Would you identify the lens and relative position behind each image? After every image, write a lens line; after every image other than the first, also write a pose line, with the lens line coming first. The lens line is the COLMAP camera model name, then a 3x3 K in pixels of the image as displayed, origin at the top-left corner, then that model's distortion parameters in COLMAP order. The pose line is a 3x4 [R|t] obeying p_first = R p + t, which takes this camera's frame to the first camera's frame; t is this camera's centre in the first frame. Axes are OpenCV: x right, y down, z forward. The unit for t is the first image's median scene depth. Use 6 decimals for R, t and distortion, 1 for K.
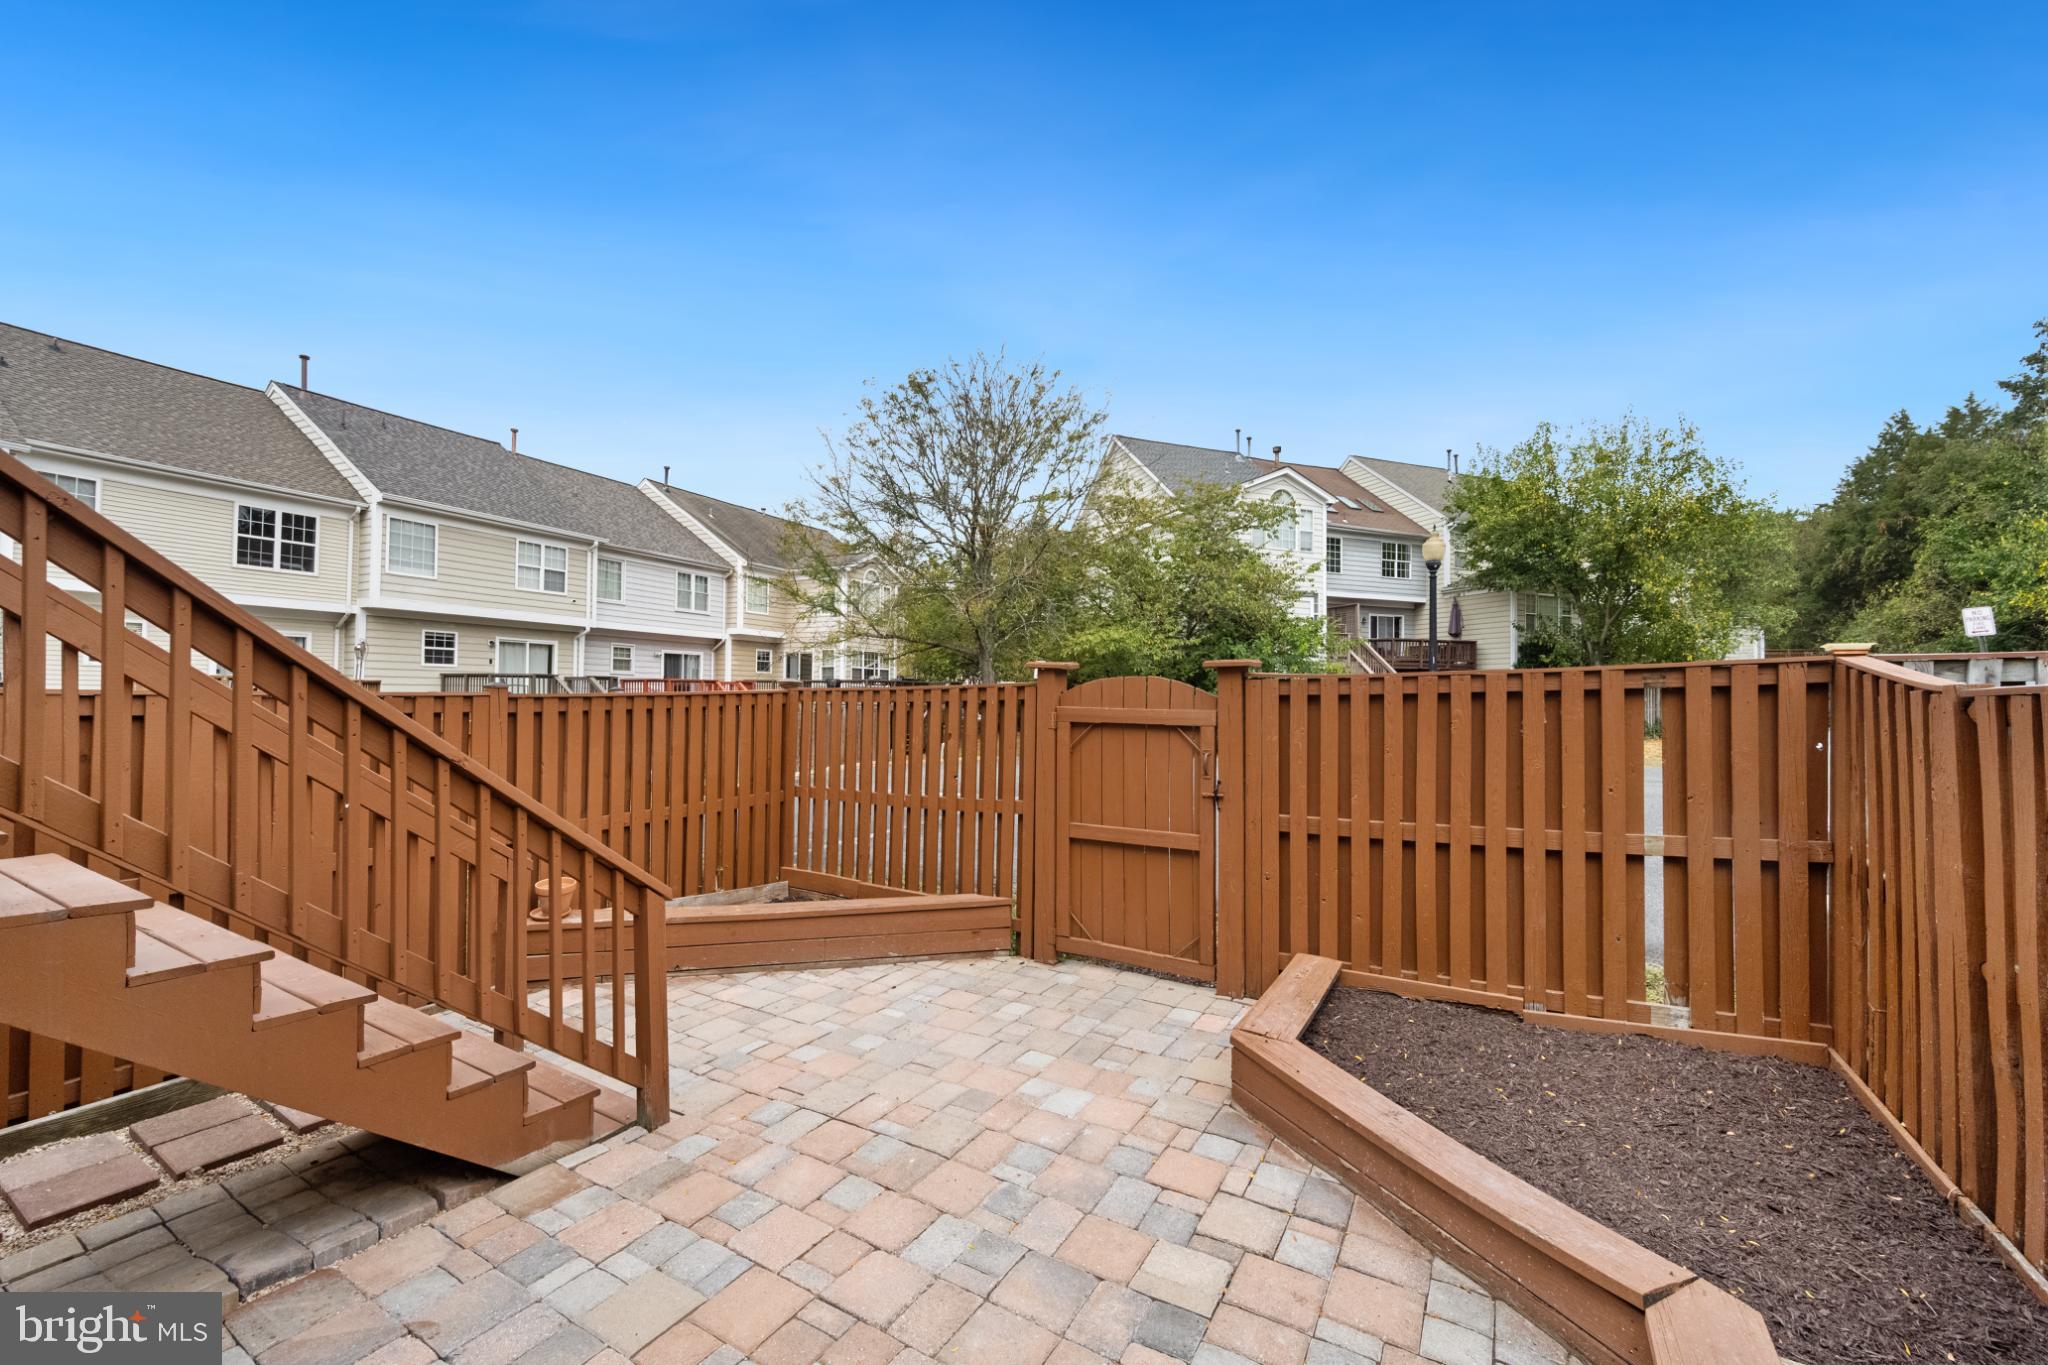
lens RADIAL K [[797.1, 0, 1046.6], [0, 797.1, 698.7], [0, 0, 1]] dist [-0.001520, -0.000066]
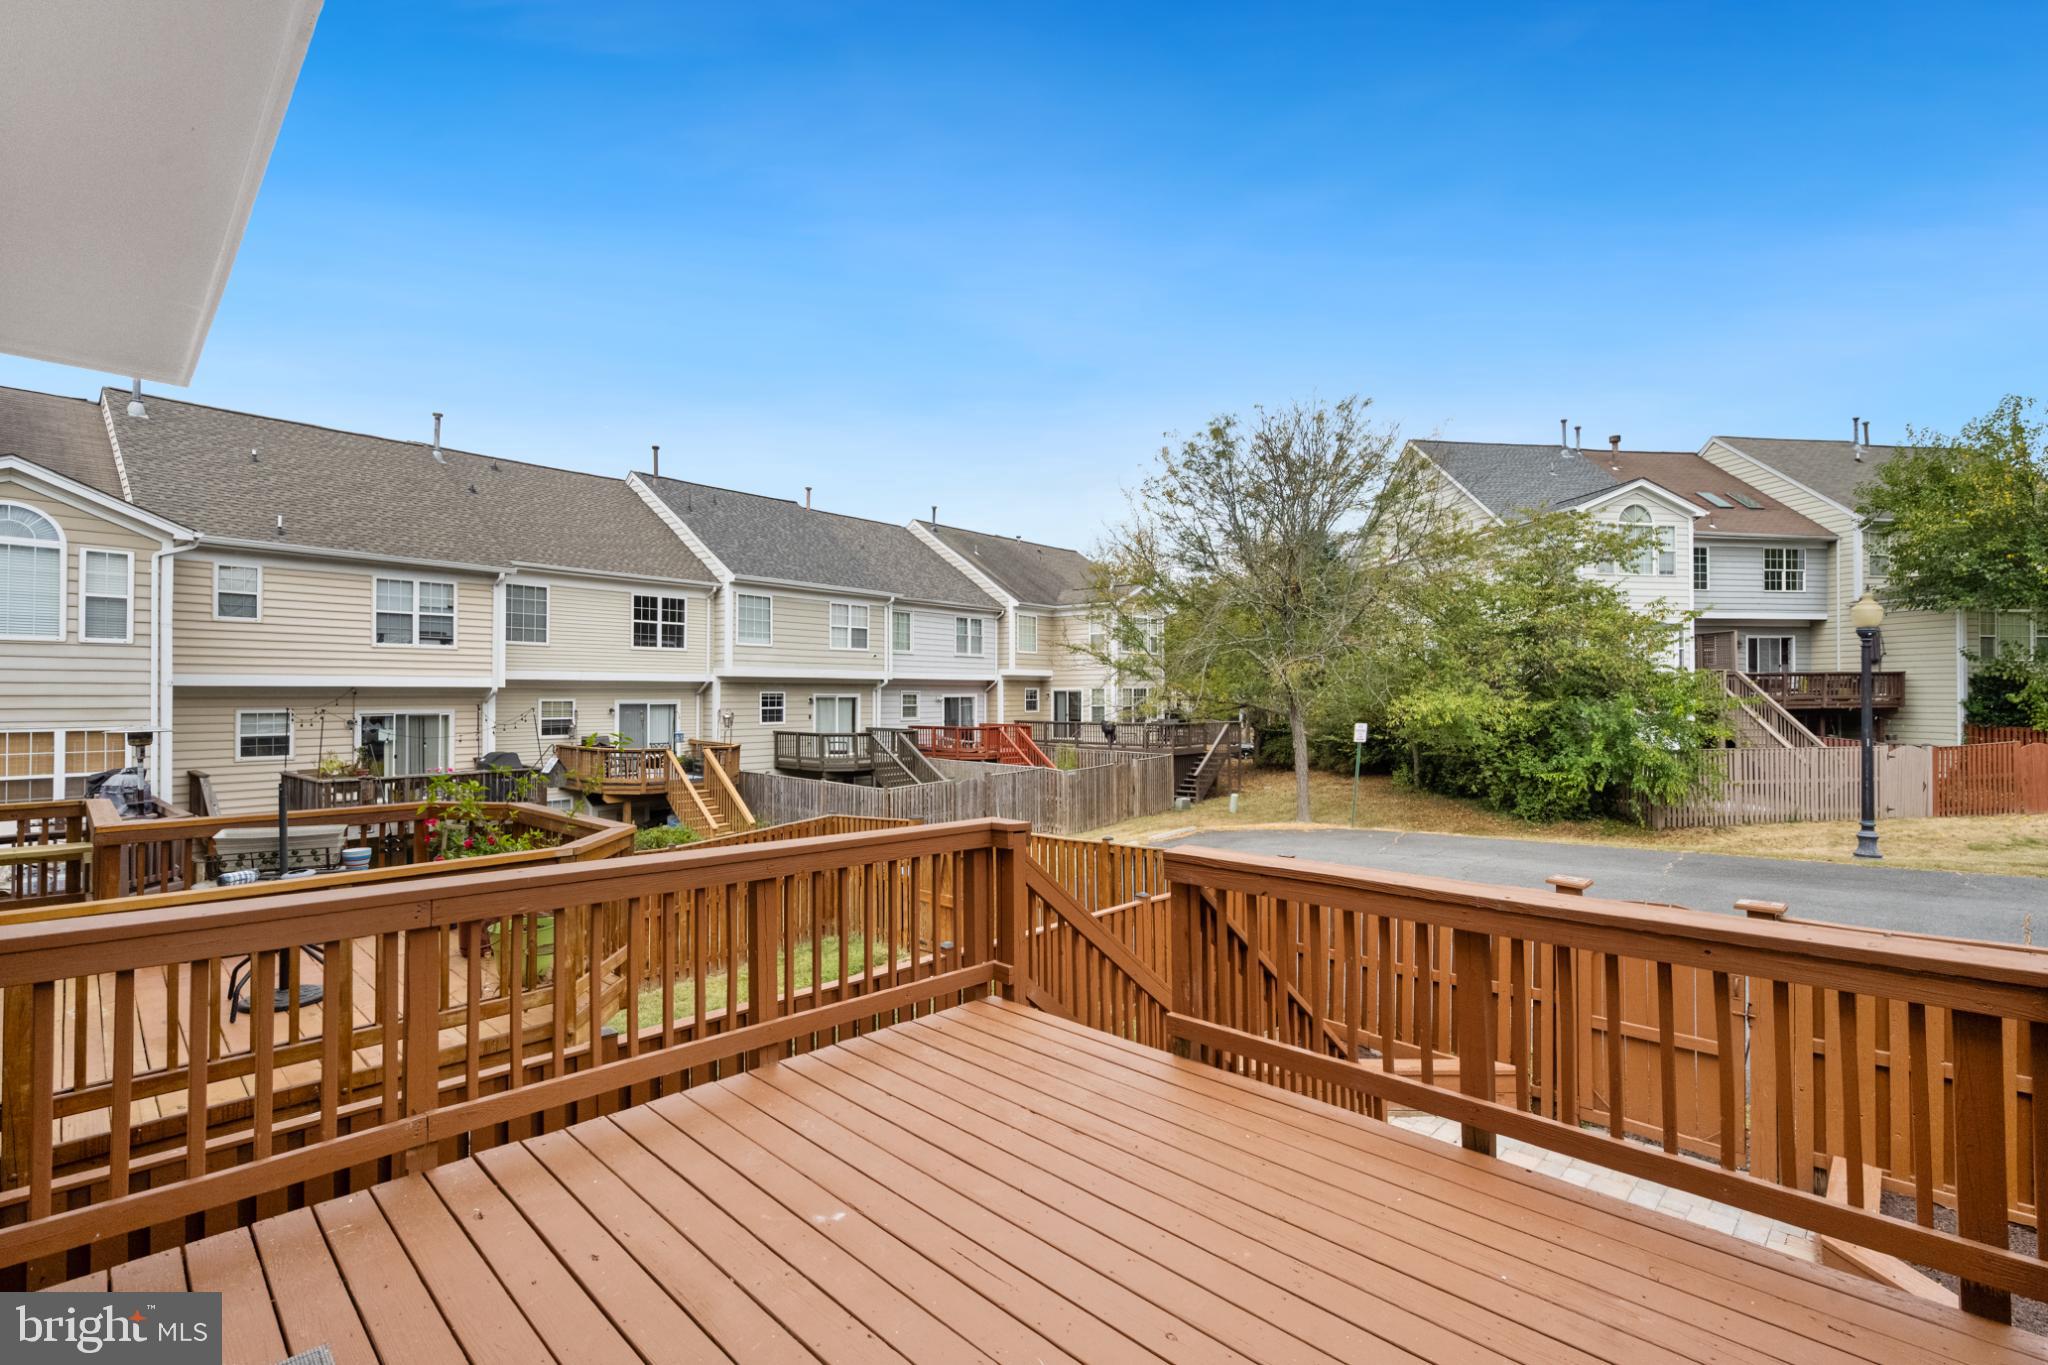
lens RADIAL K [[929.6, 0, 1017.4], [0, 929.6, 691.2], [0, 0, 1]] dist [-0.004236, 0.000069]
pose [[0.969738, -0.008915, -0.243985, -0.109902], [0.012256, 0.999851, 0.012179, -0.085421], [0.243840, -0.014801, 0.969702, -0.133361]]
